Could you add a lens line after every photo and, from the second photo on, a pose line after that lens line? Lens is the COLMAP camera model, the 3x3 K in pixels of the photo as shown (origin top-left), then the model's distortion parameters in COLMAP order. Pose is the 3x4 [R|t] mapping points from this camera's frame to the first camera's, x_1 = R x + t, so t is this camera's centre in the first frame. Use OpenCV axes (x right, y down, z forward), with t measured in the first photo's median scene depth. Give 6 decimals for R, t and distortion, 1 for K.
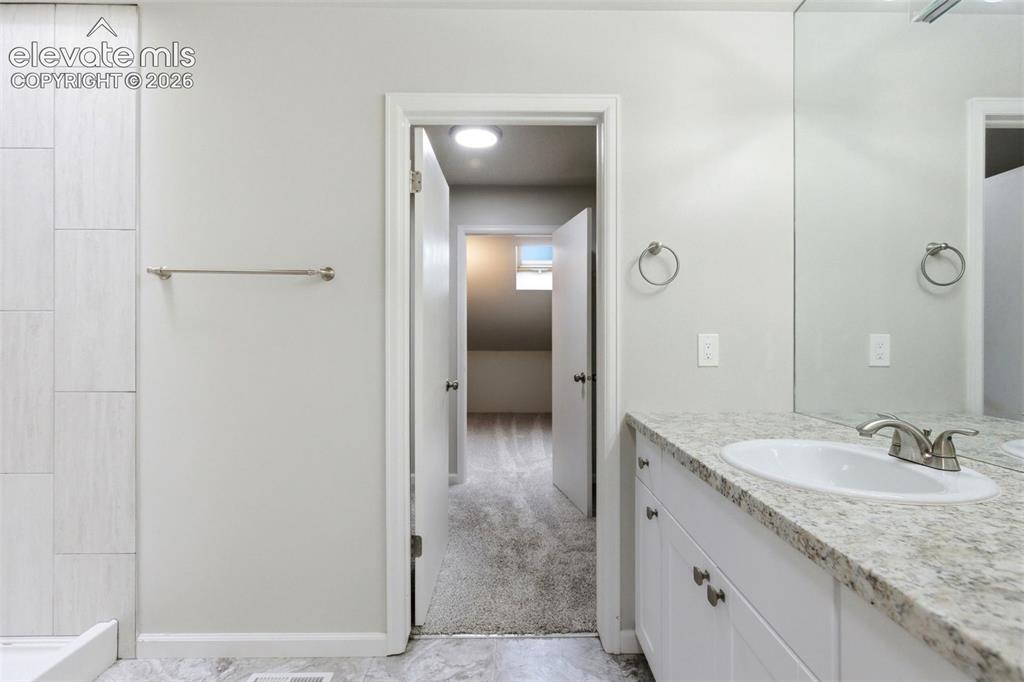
lens RADIAL K [[471.5, 0, 519.4], [0, 471.5, 341.2], [0, 0, 1]] dist [0.001163, 0.000389]
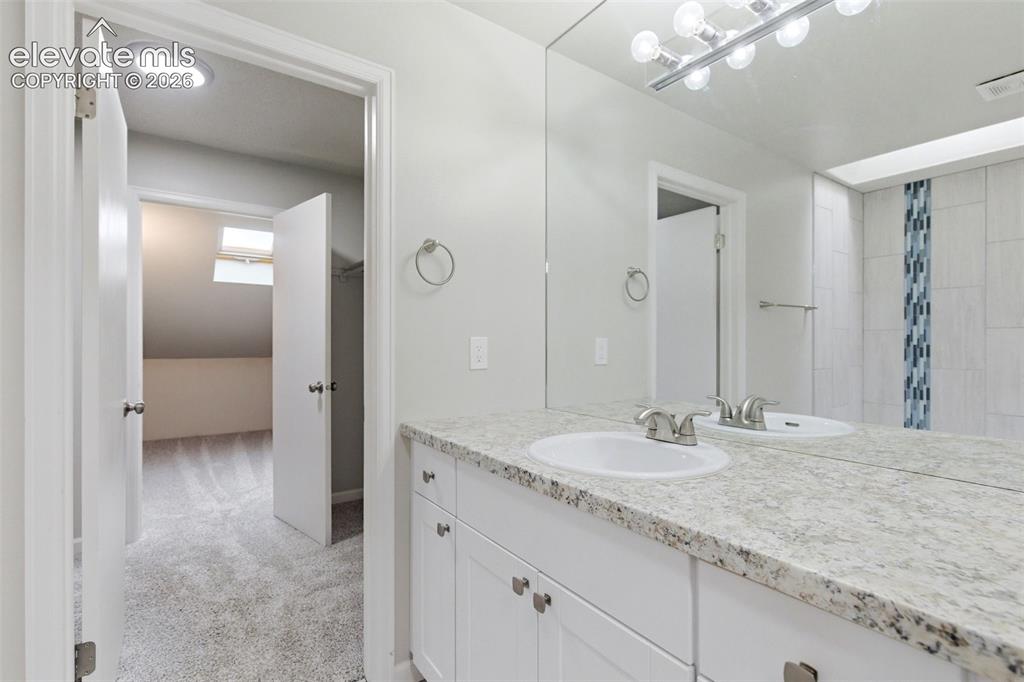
lens RADIAL K [[471.5, 0, 512.9], [0, 471.5, 344.6], [0, 0, 1]] dist [0.001163, 0.000389]
pose [[0.819281, -0.001456, 0.573390, -0.118446], [0.003330, 0.999992, -0.002219, 0.002883], [-0.573382, 0.003727, 0.819280, 0.135222]]
